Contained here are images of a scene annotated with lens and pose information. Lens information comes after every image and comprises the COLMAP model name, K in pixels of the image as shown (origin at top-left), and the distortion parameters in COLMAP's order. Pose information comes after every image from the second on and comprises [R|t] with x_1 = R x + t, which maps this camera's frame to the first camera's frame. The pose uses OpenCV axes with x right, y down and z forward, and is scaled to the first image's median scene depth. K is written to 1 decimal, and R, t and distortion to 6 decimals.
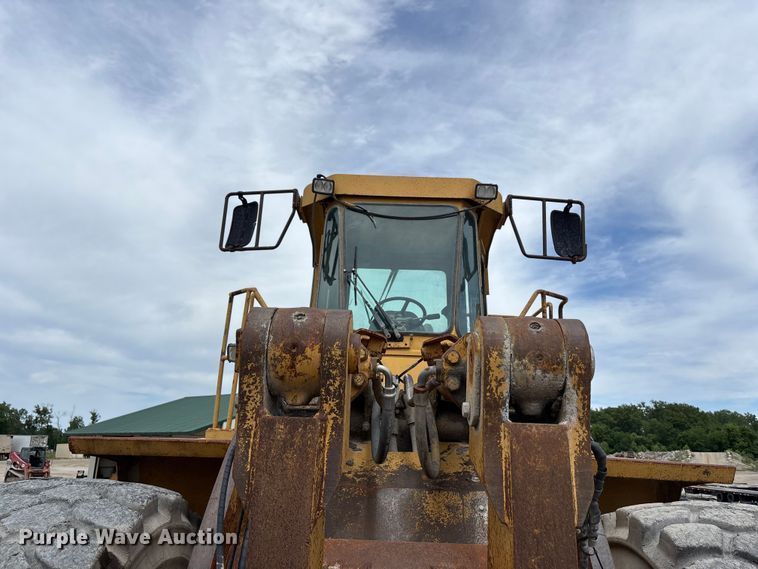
lens RADIAL K [[571.4, 0, 383.7], [0, 571.4, 286.1], [0, 0, 1]] dist [0.070202, -0.084061]
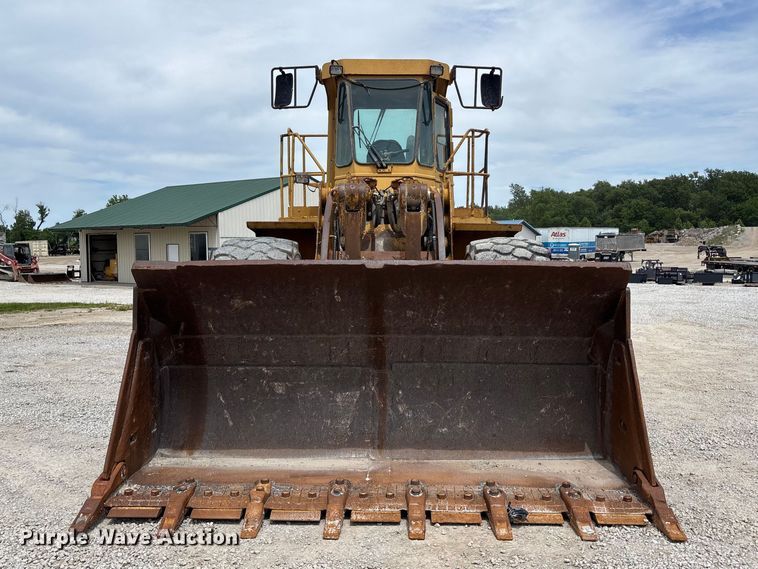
lens RADIAL K [[704.7, 0, 393.3], [0, 704.7, 285.5], [0, 0, 1]] dist [0.083118, -0.138224]
pose [[0.999387, -0.034129, 0.007808, 0.018606], [0.029508, 0.941116, 0.336793, -0.262321], [-0.018842, -0.336356, 0.941546, -1.060139]]
